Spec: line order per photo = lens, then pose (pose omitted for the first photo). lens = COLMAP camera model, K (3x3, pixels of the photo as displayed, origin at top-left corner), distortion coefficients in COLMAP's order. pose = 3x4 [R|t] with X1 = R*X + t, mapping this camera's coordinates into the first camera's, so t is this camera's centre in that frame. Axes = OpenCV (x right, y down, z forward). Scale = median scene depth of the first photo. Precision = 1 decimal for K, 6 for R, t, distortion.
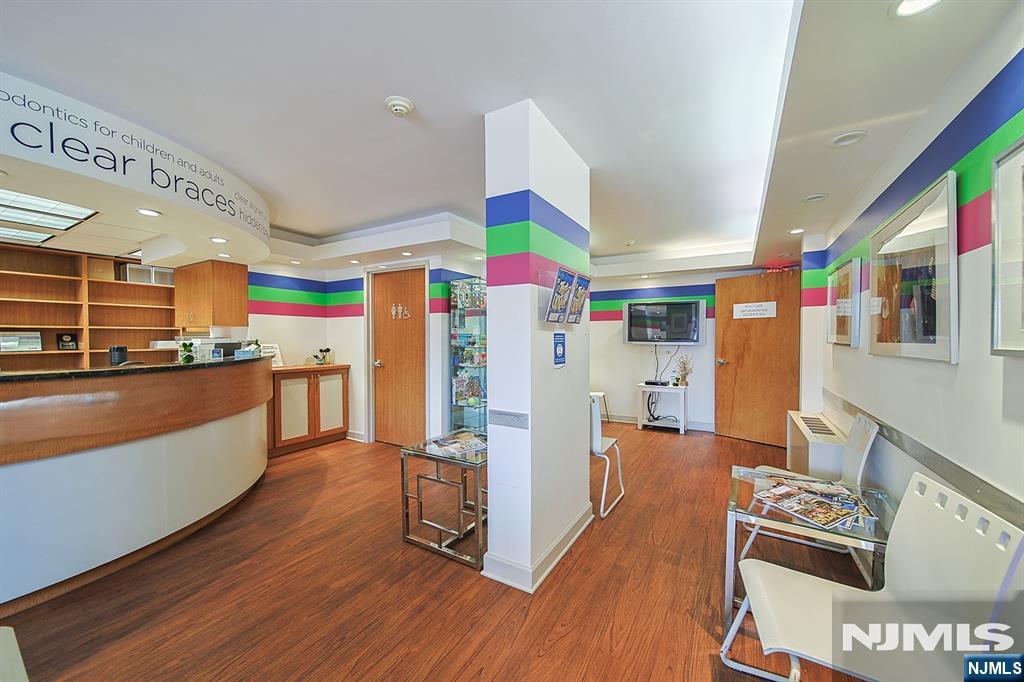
lens RADIAL K [[386.4, 0, 513.2], [0, 386.4, 343.4], [0, 0, 1]] dist [0.000026, -0.000232]
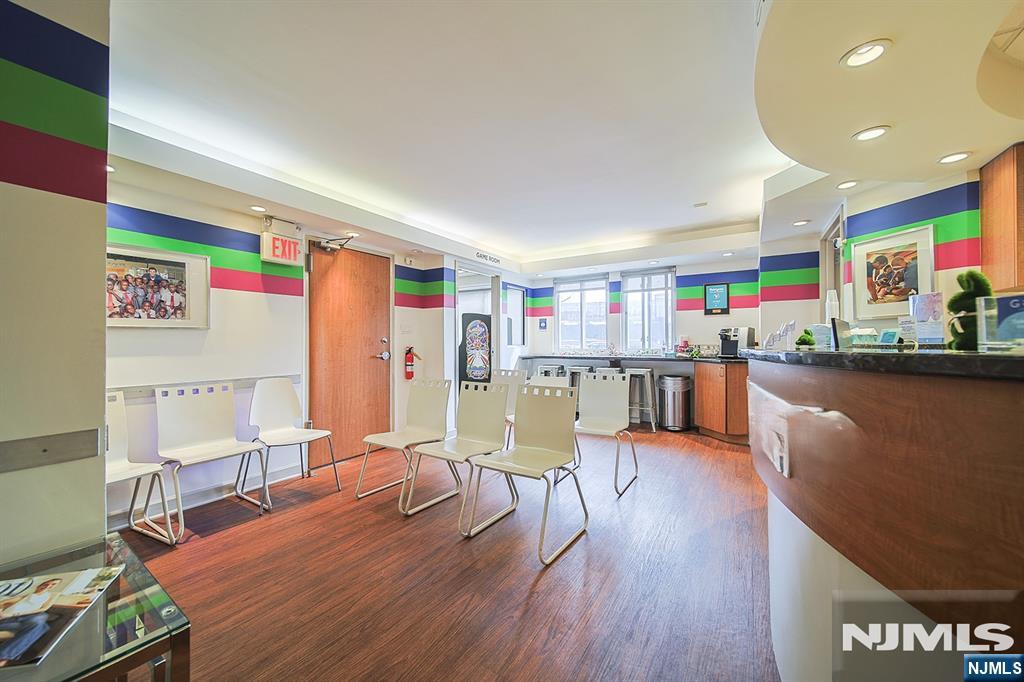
lens RADIAL K [[384.5, 0, 492.2], [0, 384.5, 339.5], [0, 0, 1]] dist [0.000437, 0.000016]
pose [[-0.997971, 0.003318, 0.063580, -0.300723], [0.003882, 0.999954, 0.008748, 0.020197], [-0.063548, 0.008977, -0.997938, 0.701527]]
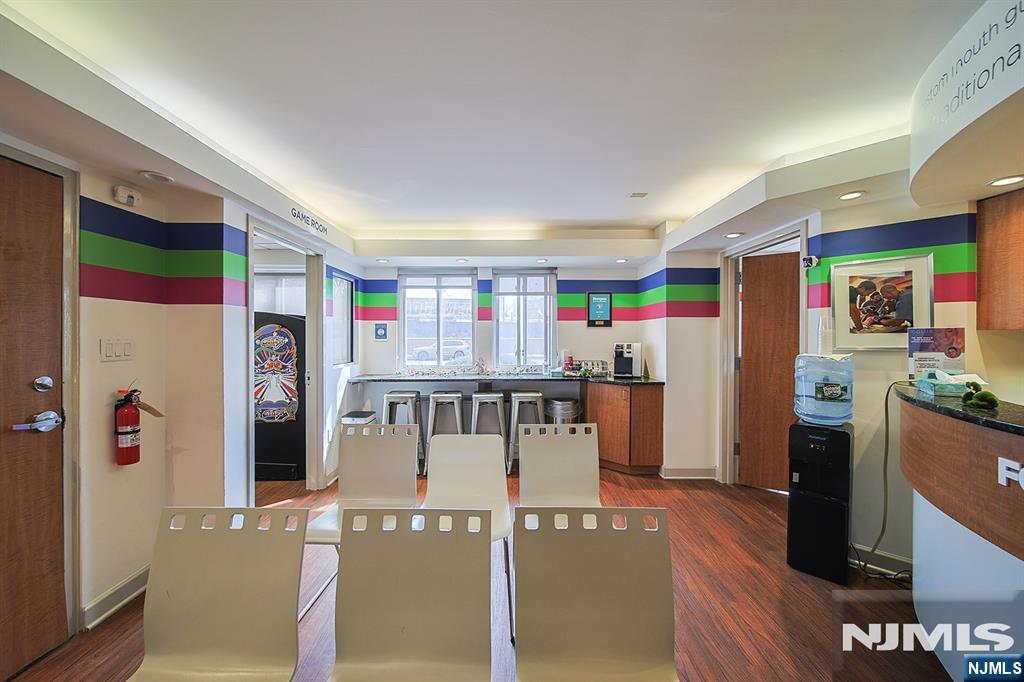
lens RADIAL K [[391.8, 0, 513.0], [0, 391.8, 337.9], [0, 0, 1]] dist [-0.000302, -0.000179]
pose [[-0.855520, 0.003735, -0.517757, -0.166644], [-0.004744, 0.999875, 0.015051, -0.022777], [0.517748, 0.015332, -0.855396, 0.324758]]
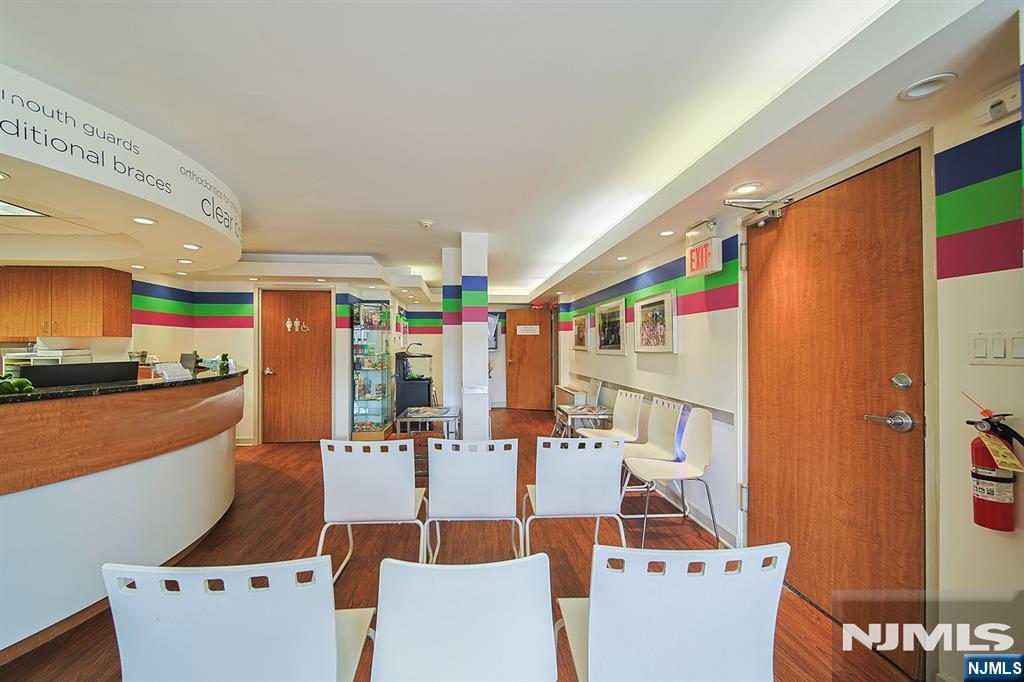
lens RADIAL K [[386.4, 0, 513.2], [0, 386.4, 343.4], [0, 0, 1]] dist [0.000026, -0.000232]
pose [[0.795022, 0.001330, 0.606579, -0.473313], [0.010402, 0.999821, -0.015826, -0.003045], [-0.606492, 0.018892, 0.794865, -0.306135]]
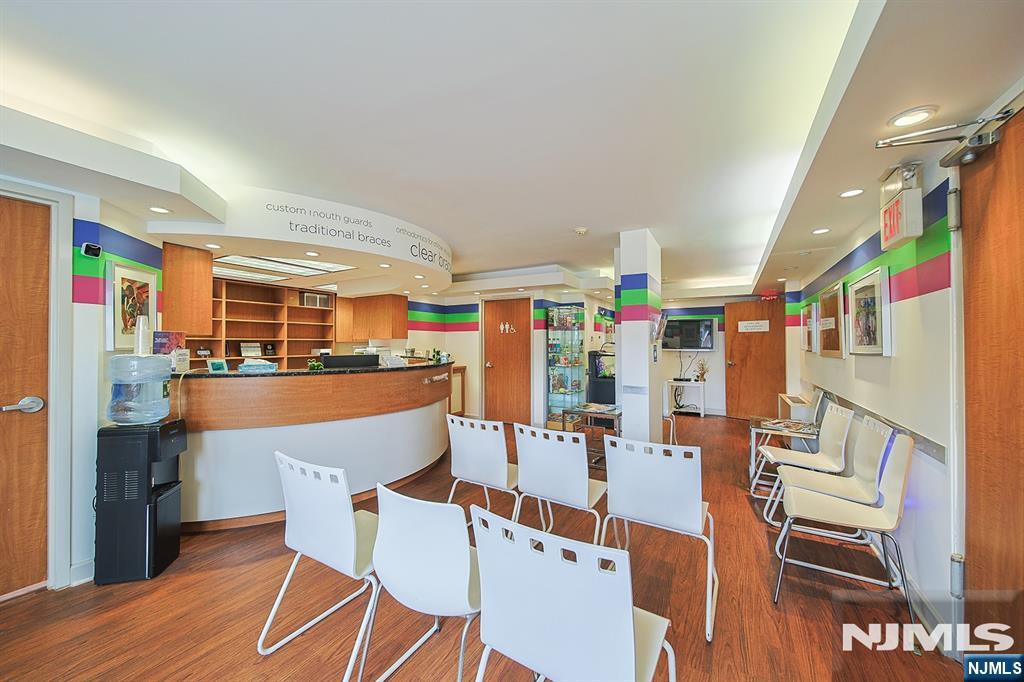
lens RADIAL K [[391.8, 0, 513.0], [0, 391.8, 337.9], [0, 0, 1]] dist [-0.000302, -0.000179]
pose [[0.999731, -0.001175, 0.023171, -0.301283], [0.001891, 0.999520, -0.030935, -0.001467], [-0.023124, 0.030970, 0.999253, -0.426255]]
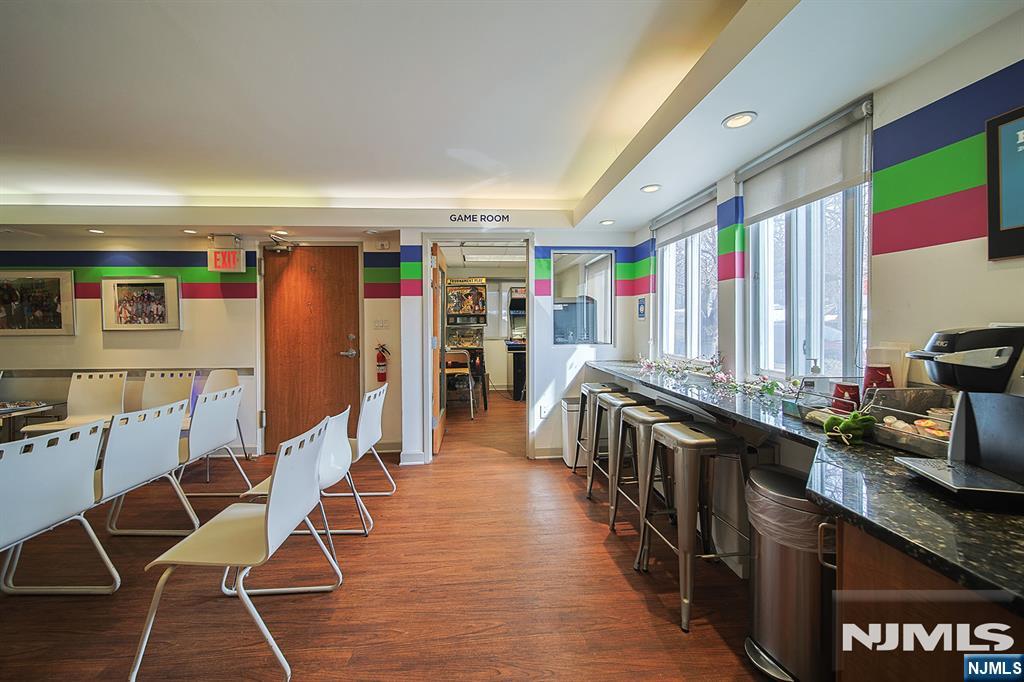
lens RADIAL K [[379.2, 0, 470.3], [0, 379.2, 327.0], [0, 0, 1]] dist [0.000716, -0.000043]
pose [[-0.534944, -0.004012, 0.844878, -0.856759], [0.015994, 0.999761, 0.014875, -0.001818], [-0.844736, 0.021470, -0.534752, -0.004176]]
